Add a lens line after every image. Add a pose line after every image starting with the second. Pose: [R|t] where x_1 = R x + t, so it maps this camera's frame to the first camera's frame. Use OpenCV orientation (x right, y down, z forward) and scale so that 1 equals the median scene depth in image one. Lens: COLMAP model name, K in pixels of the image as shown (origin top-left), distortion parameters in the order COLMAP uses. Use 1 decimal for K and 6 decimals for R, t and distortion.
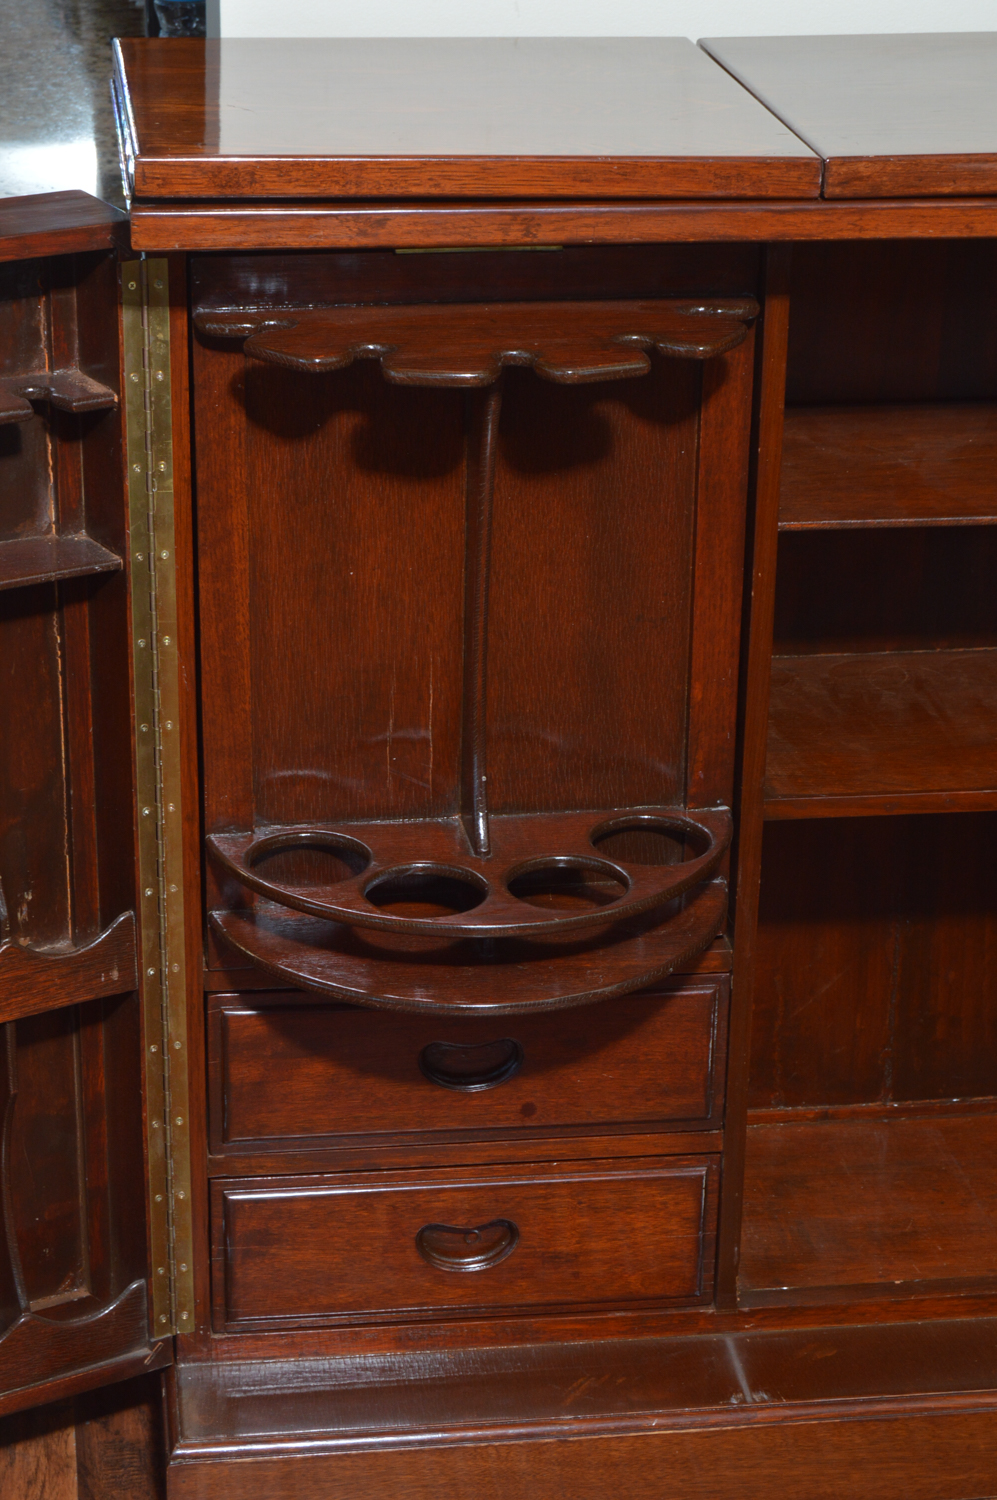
lens RADIAL K [[3190.9, 0, 498.5], [0, 3190.9, 750.0], [0, 0, 1]] dist [-0.011982, -0.108567]
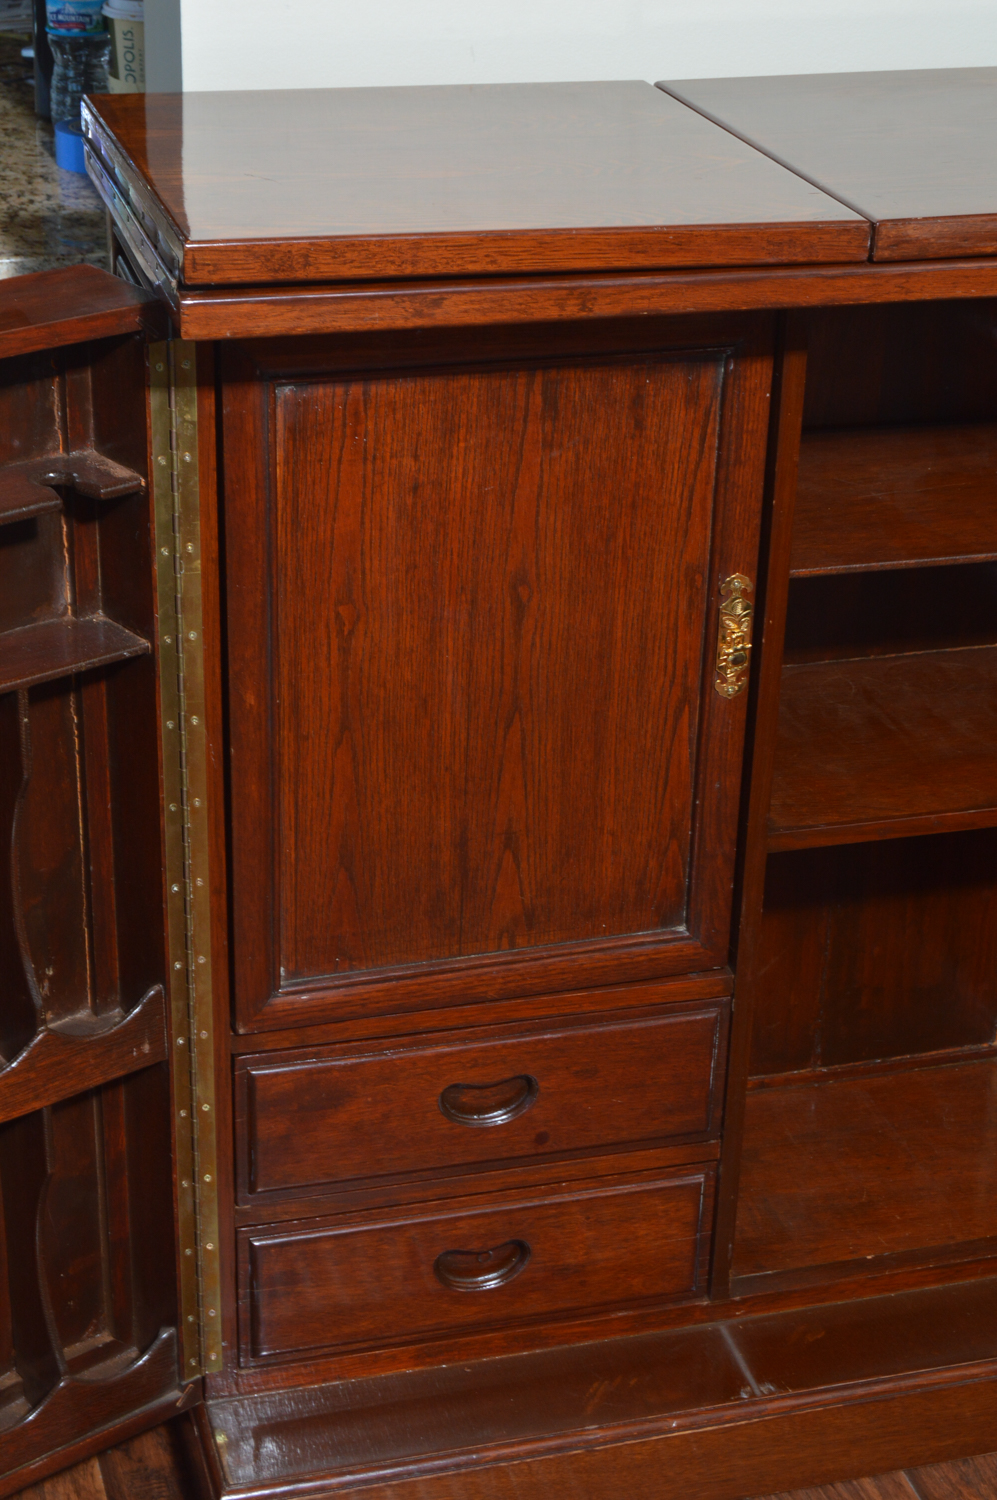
lens RADIAL K [[2581.8, 0, 498.5], [0, 2581.8, 750.0], [0, 0, 1]] dist [-0.012026, -0.157179]
pose [[0.990069, -0.051918, 0.130641, -0.110269], [0.043472, 0.996826, 0.066690, -0.070755], [-0.133689, -0.060348, 0.989184, 0.189124]]
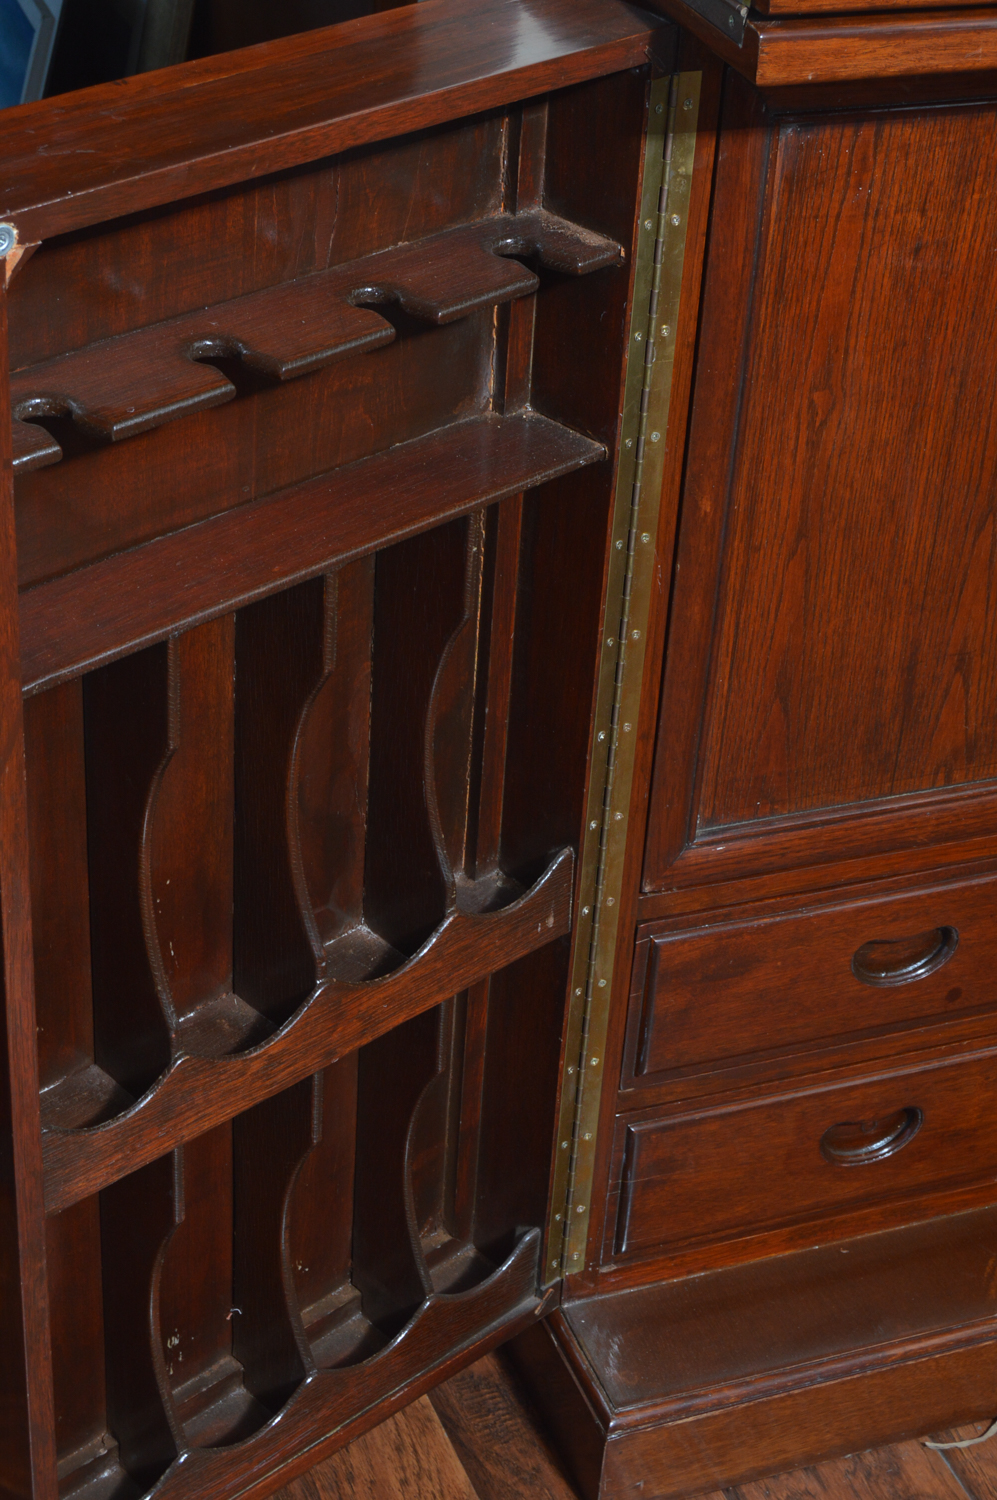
lens RADIAL K [[2750.6, 0, 498.5], [0, 2750.6, 750.0], [0, 0, 1]] dist [-0.030921, -0.022081]
pose [[0.972077, -0.093127, 0.215392, -0.281114], [0.049774, 0.978822, 0.198569, -0.116087], [-0.229323, -0.182303, 0.956126, 0.317540]]
